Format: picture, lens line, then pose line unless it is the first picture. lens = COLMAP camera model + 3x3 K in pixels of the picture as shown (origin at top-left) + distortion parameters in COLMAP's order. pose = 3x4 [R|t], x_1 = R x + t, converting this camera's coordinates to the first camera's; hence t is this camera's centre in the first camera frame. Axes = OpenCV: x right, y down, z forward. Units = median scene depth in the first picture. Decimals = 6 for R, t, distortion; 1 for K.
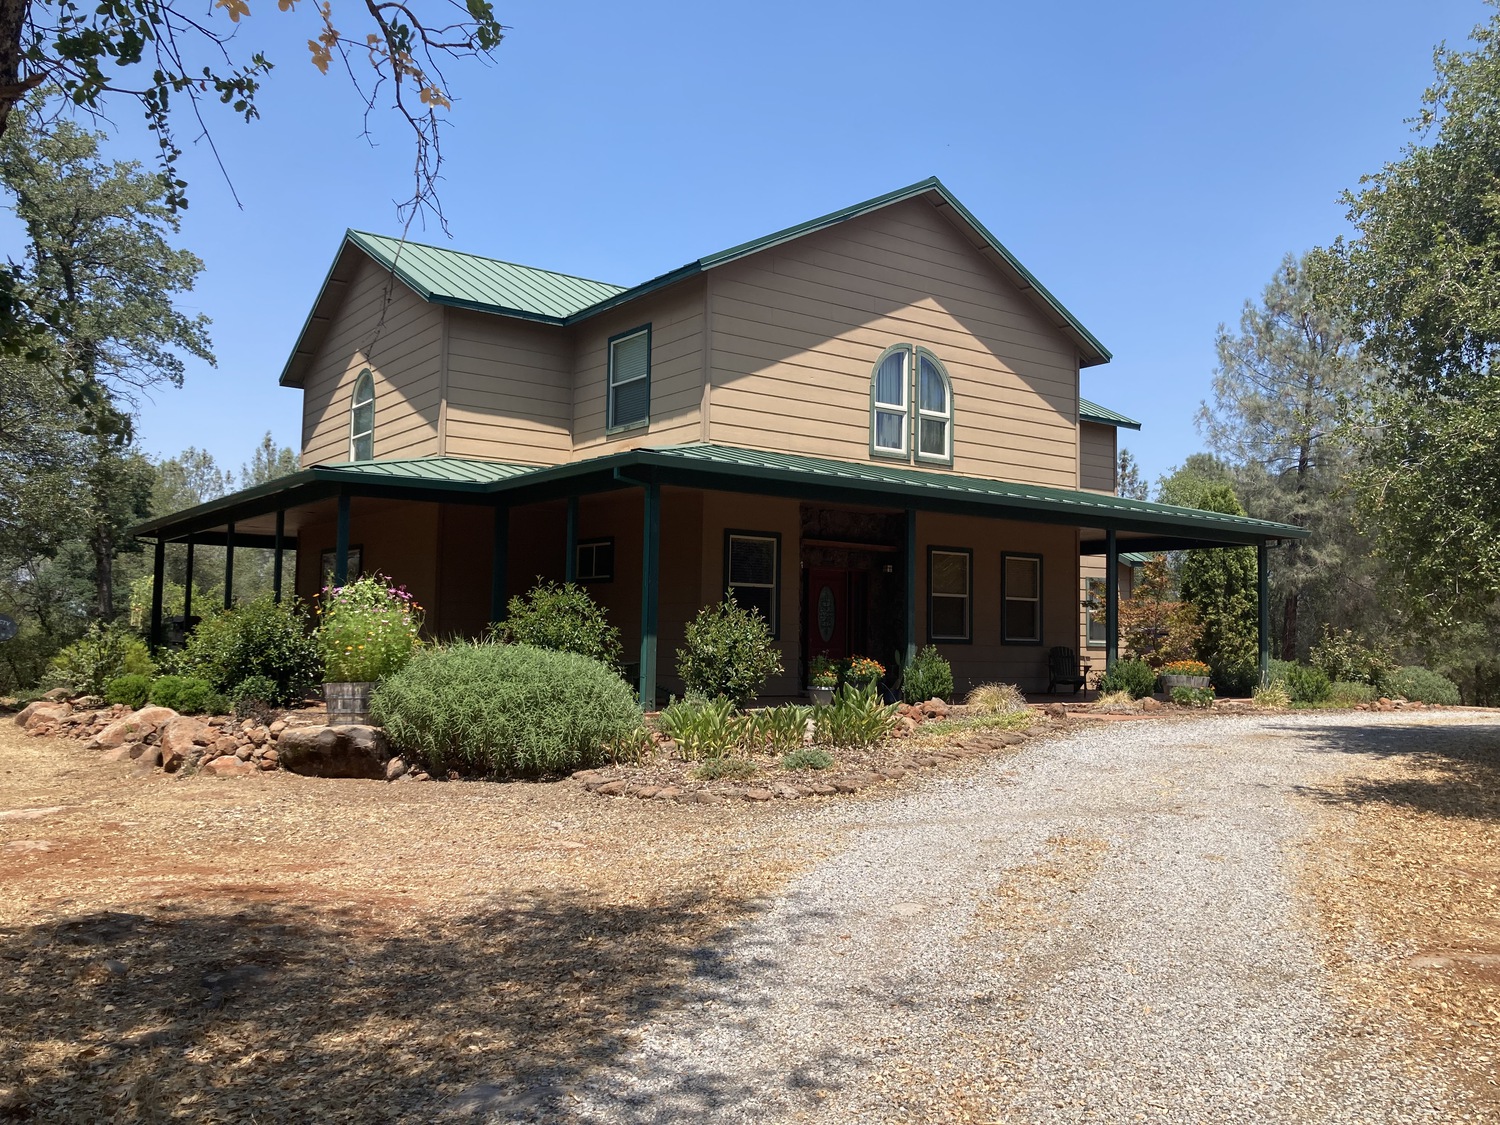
lens RADIAL K [[1231.9, 0, 756.0], [0, 1231.9, 571.1], [0, 0, 1]] dist [0.008226, -0.006136]
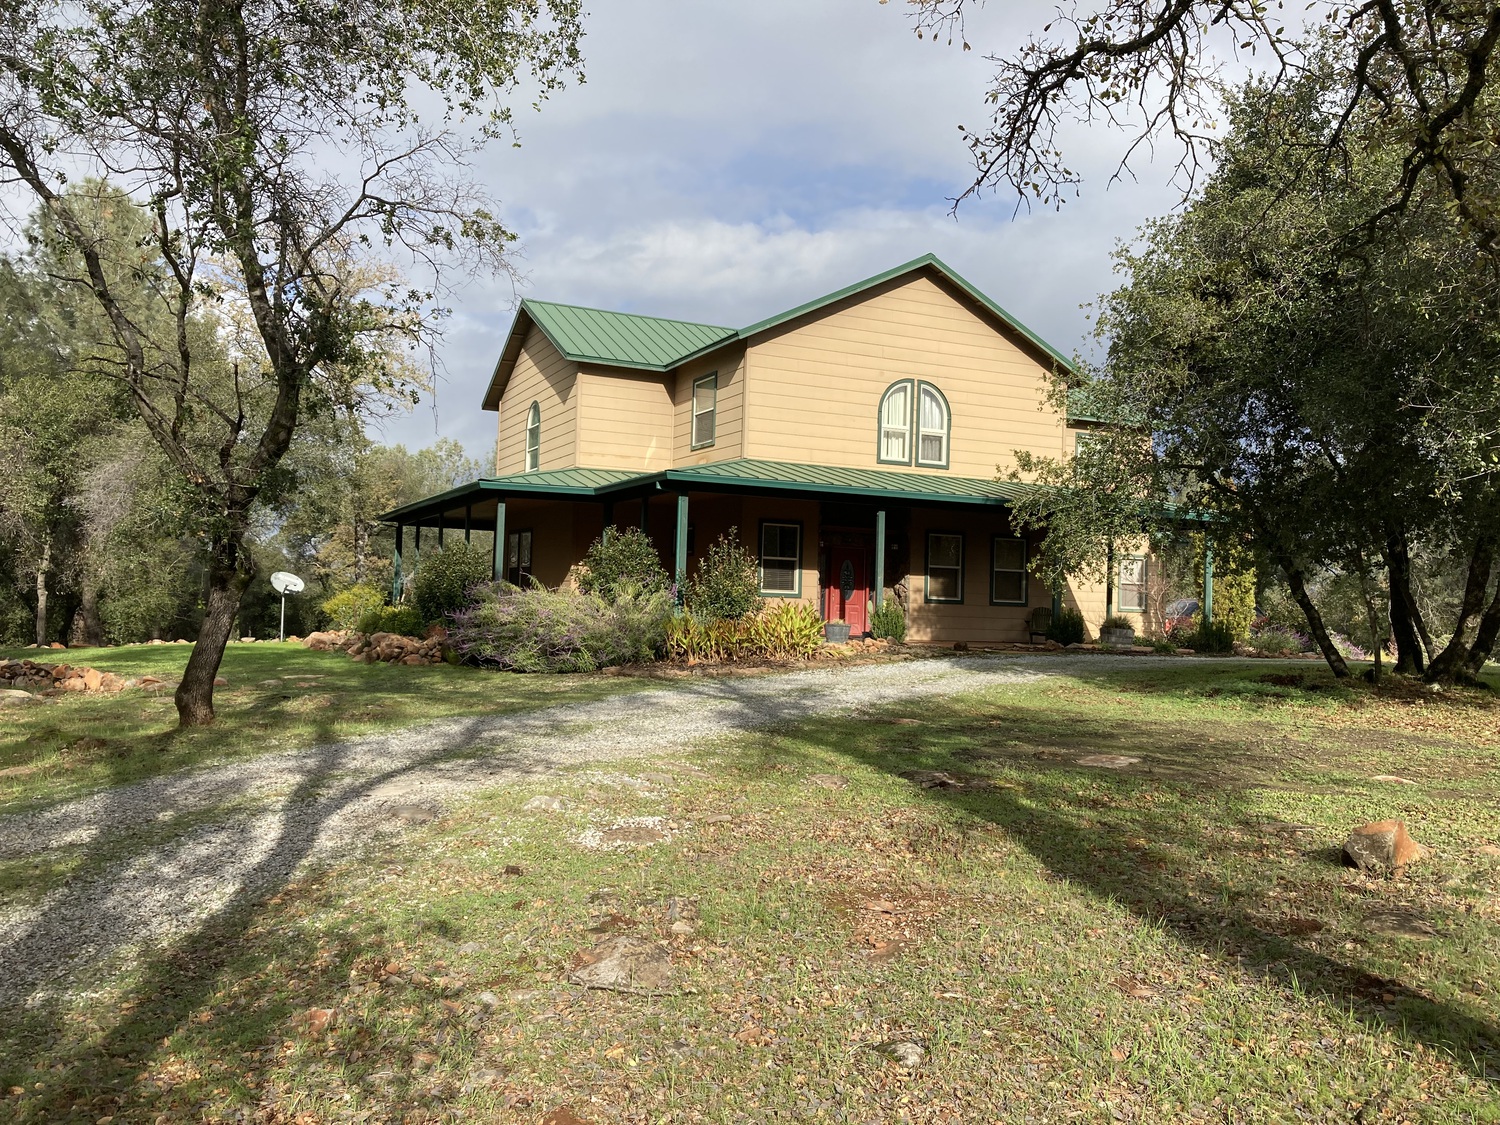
lens RADIAL K [[1336.8, 0, 750.0], [0, 1336.8, 562.5], [0, 0, 1]] dist [0.002696, -0.001691]
pose [[0.976554, 0.002510, -0.215257, 0.255121], [-0.000215, 0.999943, 0.010684, -0.000018], [0.215271, -0.010387, 0.976499, -0.429295]]
